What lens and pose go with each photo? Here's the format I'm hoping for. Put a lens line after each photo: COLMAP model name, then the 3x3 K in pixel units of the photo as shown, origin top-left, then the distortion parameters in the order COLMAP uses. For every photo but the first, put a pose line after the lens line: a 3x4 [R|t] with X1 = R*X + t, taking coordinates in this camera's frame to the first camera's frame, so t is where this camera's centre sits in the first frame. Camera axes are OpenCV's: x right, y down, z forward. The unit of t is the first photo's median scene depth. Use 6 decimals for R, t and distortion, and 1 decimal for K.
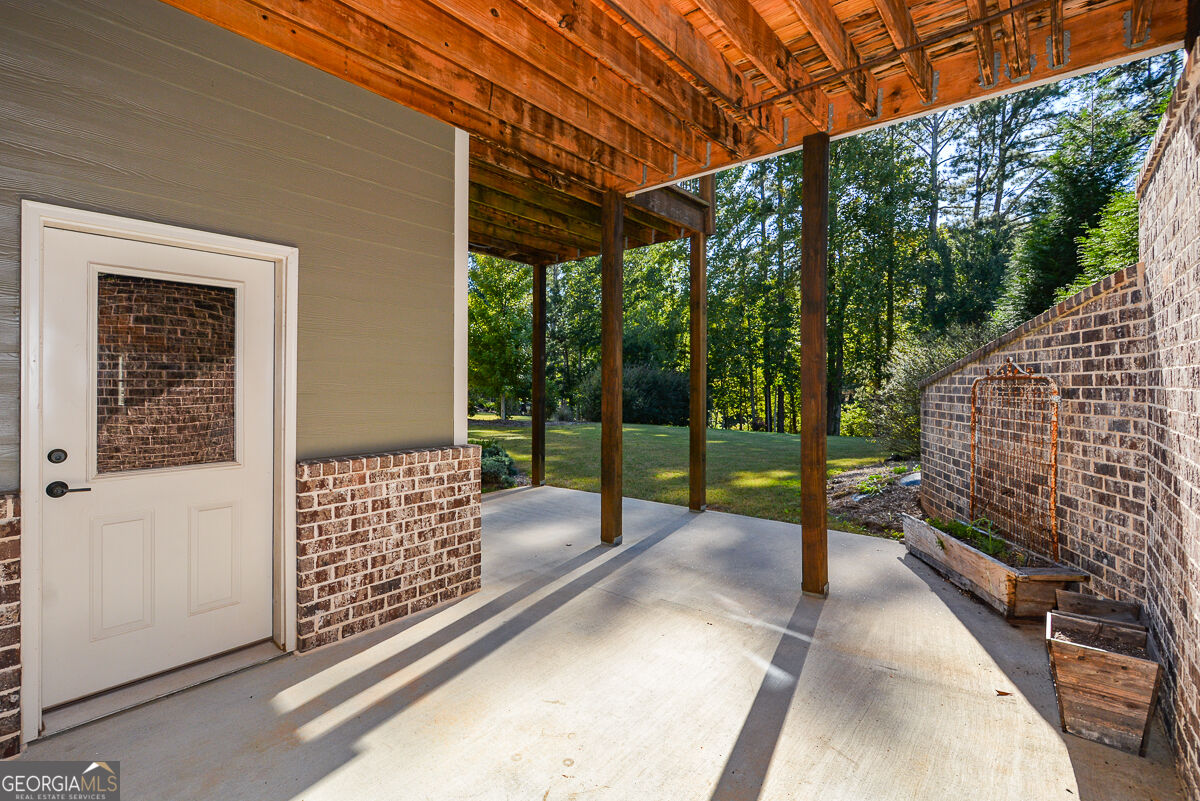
lens RADIAL K [[535.3, 0, 594.7], [0, 535.3, 389.7], [0, 0, 1]] dist [-0.000616, -0.000537]
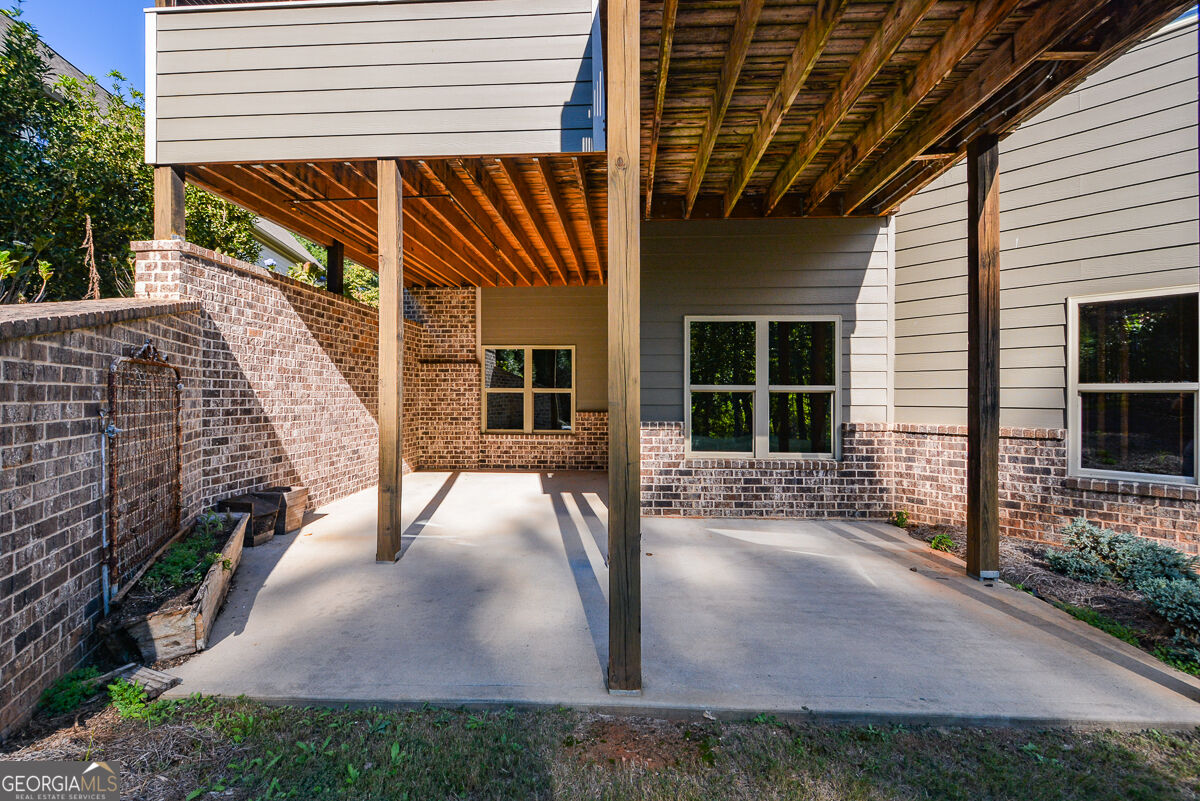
lens RADIAL K [[535.3, 0, 594.7], [0, 535.3, 389.7], [0, 0, 1]] dist [-0.000616, -0.000537]
pose [[-0.789658, -0.001284, -0.613546, 0.651810], [0.002440, 0.999983, -0.005232, 0.021117], [0.613543, -0.005629, -0.789641, 1.858721]]
